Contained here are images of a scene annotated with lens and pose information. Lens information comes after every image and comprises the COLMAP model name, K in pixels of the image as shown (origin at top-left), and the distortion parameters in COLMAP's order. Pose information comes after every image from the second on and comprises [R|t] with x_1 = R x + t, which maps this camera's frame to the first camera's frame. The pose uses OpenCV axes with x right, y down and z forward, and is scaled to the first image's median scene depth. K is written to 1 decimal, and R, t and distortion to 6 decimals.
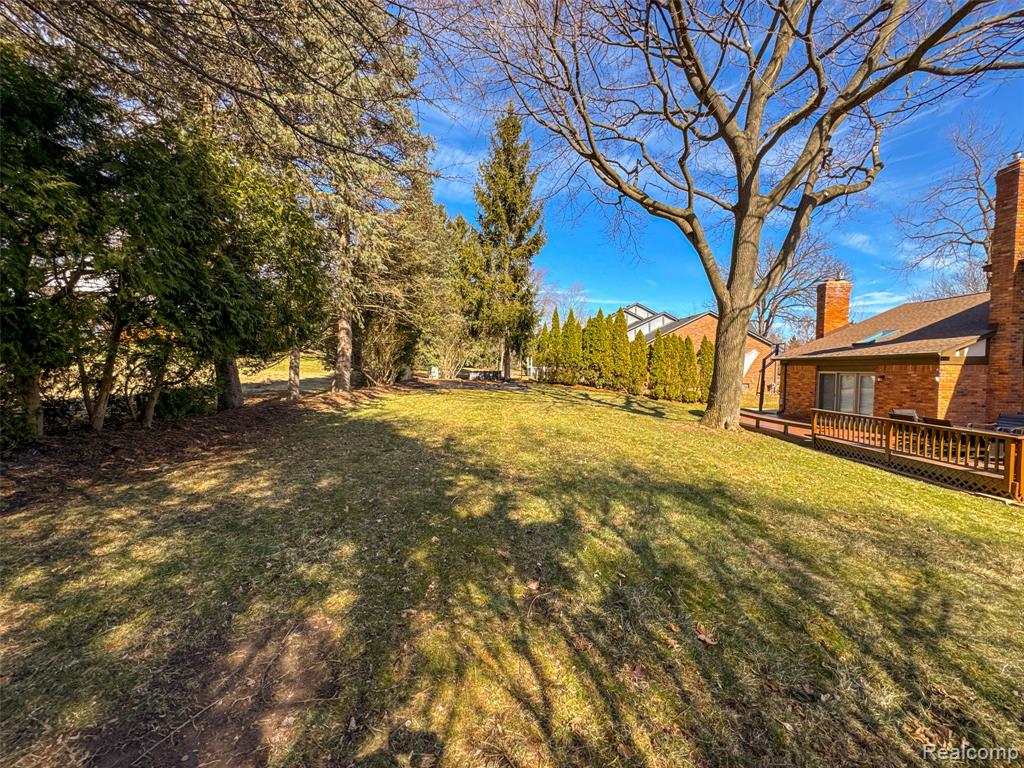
lens RADIAL K [[419.5, 0, 514.9], [0, 419.5, 380.1], [0, 0, 1]] dist [0.003842, -0.005083]
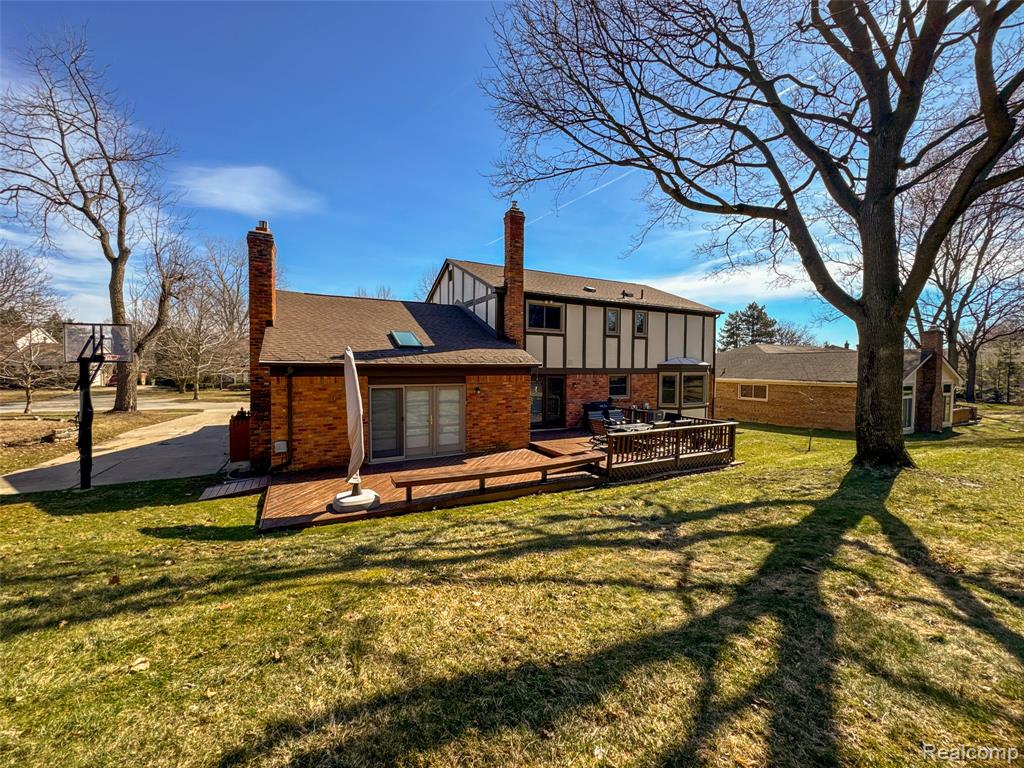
lens RADIAL K [[419.5, 0, 504.4], [0, 419.5, 380.8], [0, 0, 1]] dist [0.003842, -0.005083]
pose [[-0.479250, -0.047640, 0.876384, 0.078381], [0.010529, 0.998142, 0.060017, -0.076752], [-0.877615, 0.037991, -0.477858, 1.351558]]
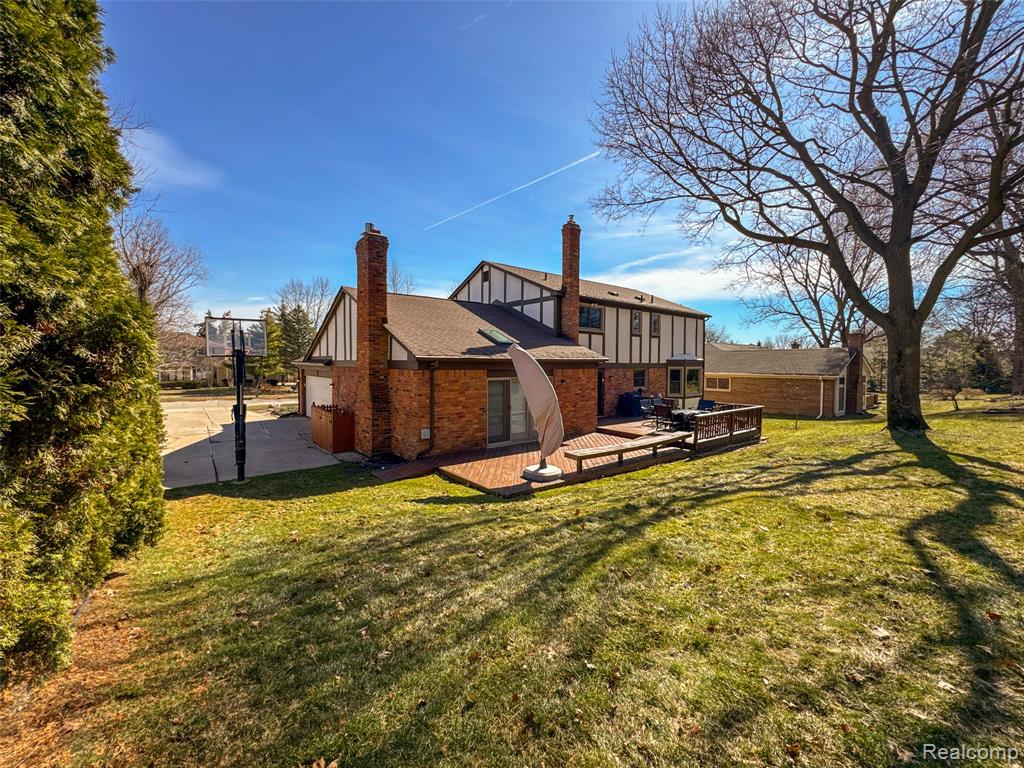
lens RADIAL K [[419.5, 0, 512.3], [0, 419.5, 377.2], [0, 0, 1]] dist [0.003842, -0.005083]
pose [[-0.629966, -0.044972, 0.775320, 0.169441], [0.005877, 0.998017, 0.062664, -0.079802], [-0.776601, 0.044033, -0.628453, 1.692388]]
